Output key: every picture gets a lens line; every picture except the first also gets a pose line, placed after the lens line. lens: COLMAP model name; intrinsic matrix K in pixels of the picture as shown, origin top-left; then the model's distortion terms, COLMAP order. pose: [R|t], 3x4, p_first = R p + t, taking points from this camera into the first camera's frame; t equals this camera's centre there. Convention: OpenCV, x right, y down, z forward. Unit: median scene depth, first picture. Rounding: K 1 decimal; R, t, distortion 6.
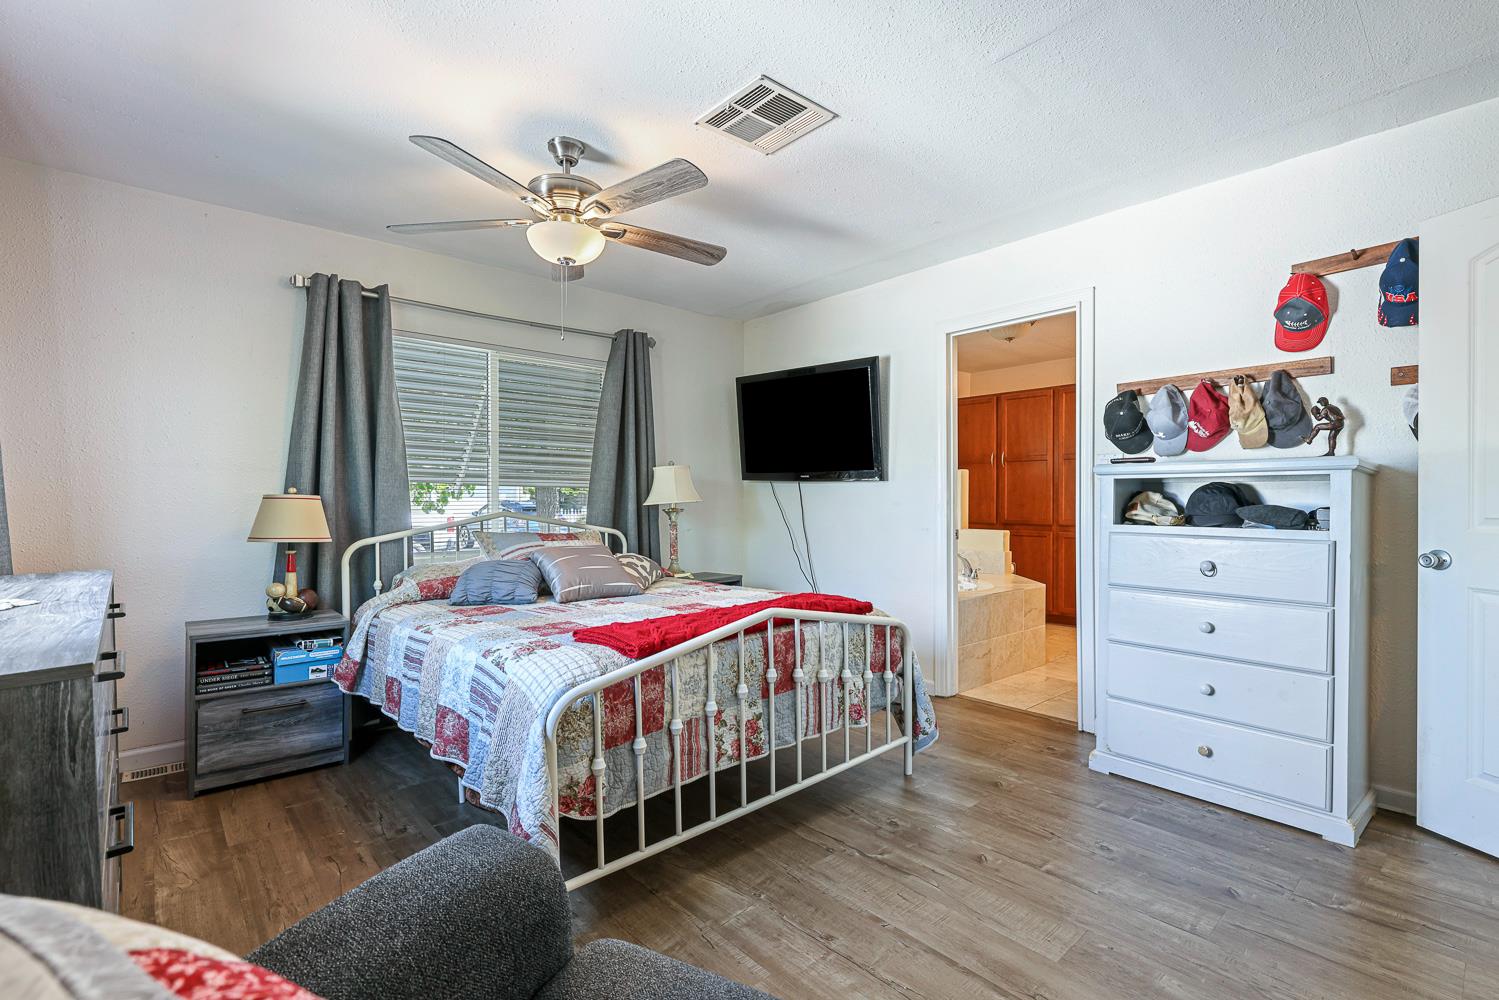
lens RADIAL K [[678.2, 0, 744.5], [0, 678.2, 495.8], [0, 0, 1]] dist [-0.001915, 0.001995]
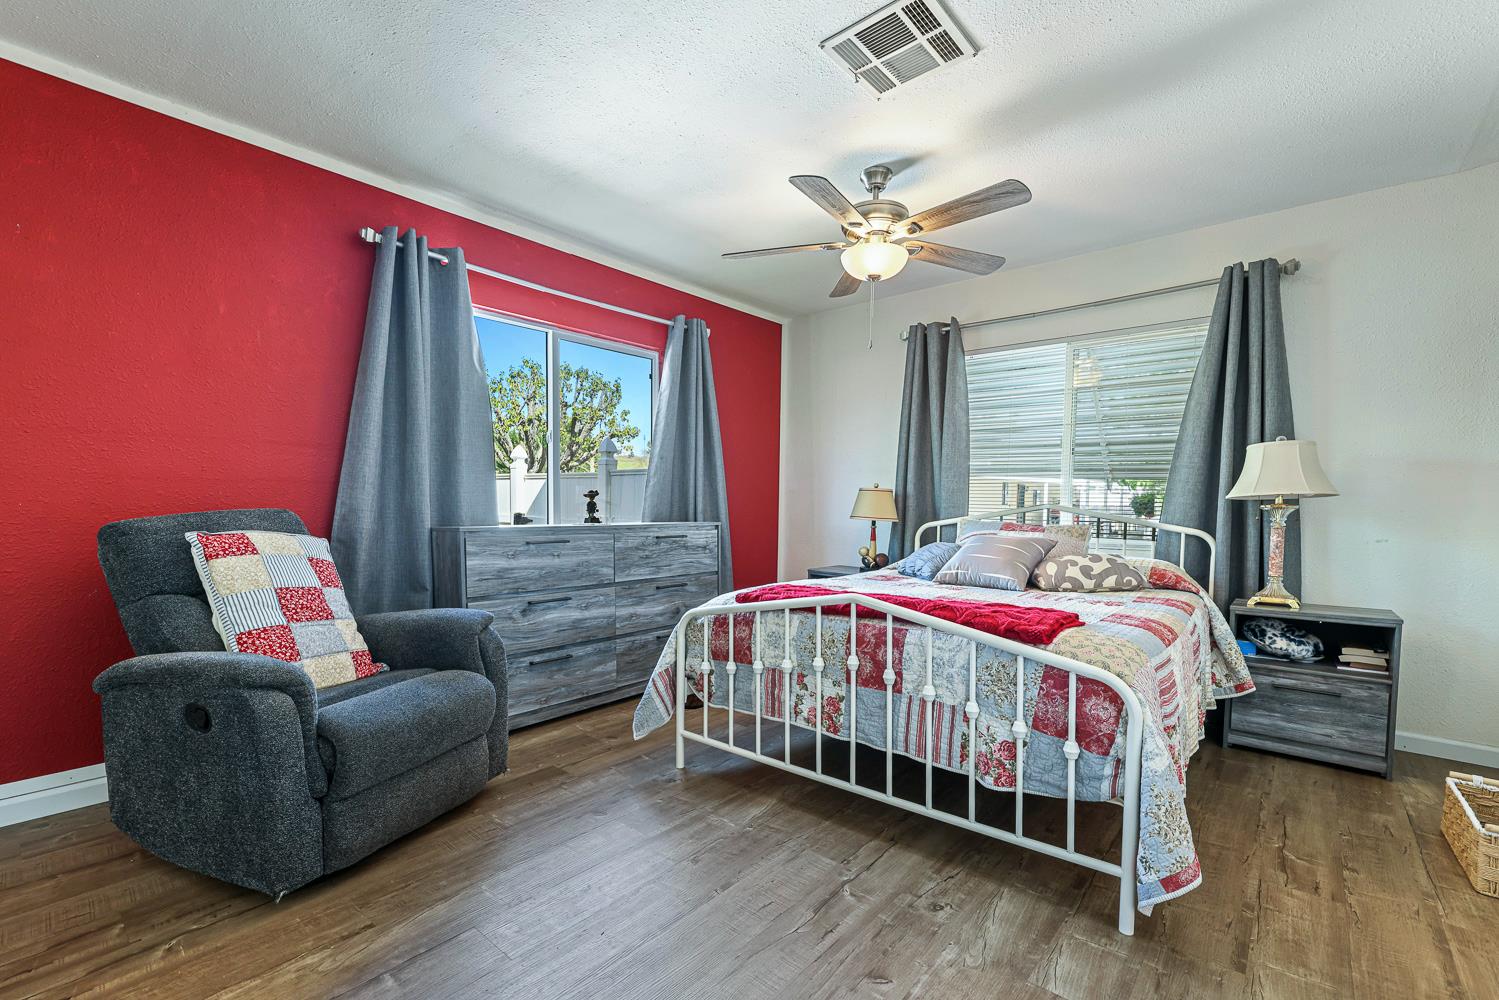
lens RADIAL K [[644.6, 0, 743.8], [0, 644.6, 515.6], [0, 0, 1]] dist [0.001772, -0.000341]
pose [[0.134998, 0.027429, -0.990466, 0.902795], [-0.002771, 0.999623, 0.027304, 0.027265], [0.990842, -0.000941, 0.135023, 0.697701]]
